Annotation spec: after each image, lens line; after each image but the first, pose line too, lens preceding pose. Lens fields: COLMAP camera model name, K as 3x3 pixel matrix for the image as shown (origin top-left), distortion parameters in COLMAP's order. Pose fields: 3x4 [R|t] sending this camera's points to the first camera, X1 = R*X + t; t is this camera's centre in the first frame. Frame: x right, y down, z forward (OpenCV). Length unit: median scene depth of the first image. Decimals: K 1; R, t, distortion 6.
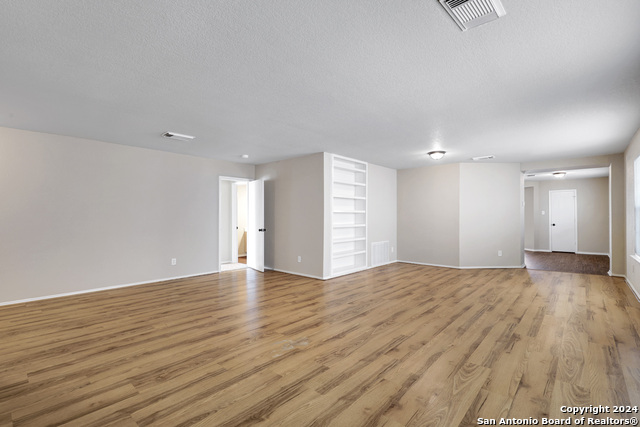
lens RADIAL K [[293.6, 0, 326.0], [0, 293.6, 214.2], [0, 0, 1]] dist [0.002191, 0.002243]
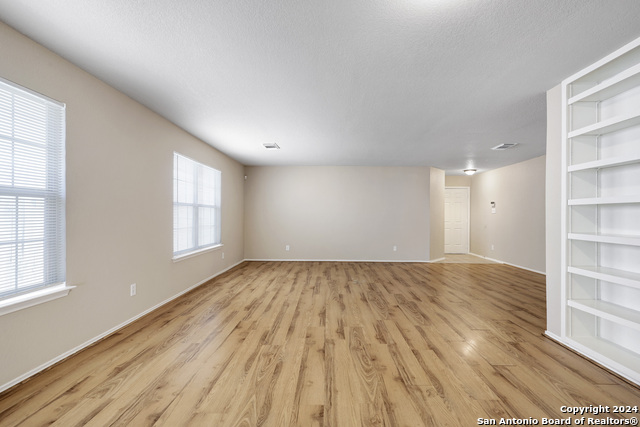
lens RADIAL K [[293.6, 0, 324.5], [0, 293.6, 215.3], [0, 0, 1]] dist [0.002191, 0.002243]
pose [[-0.758276, -0.003288, -0.651925, 0.960602], [0.002244, 0.999968, -0.007653, 0.018748], [0.651930, -0.007266, -0.758245, 1.714632]]
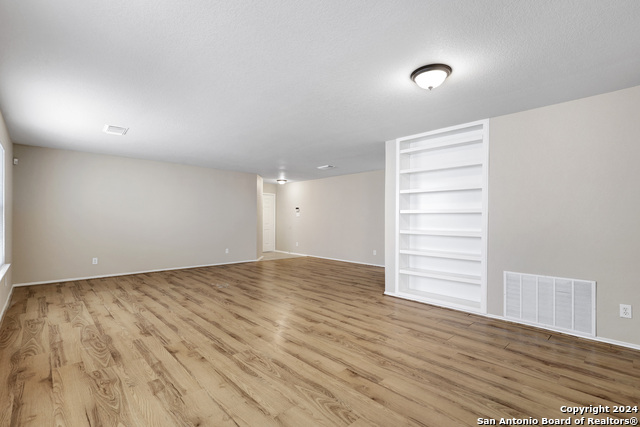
lens RADIAL K [[293.6, 0, 320.9], [0, 293.6, 219.9], [0, 0, 1]] dist [0.002191, 0.002243]
pose [[-0.090441, 0.003023, -0.995897, 1.272519], [0.004565, 0.999986, 0.002621, 0.011866], [0.995891, -0.004309, -0.090454, 1.340695]]
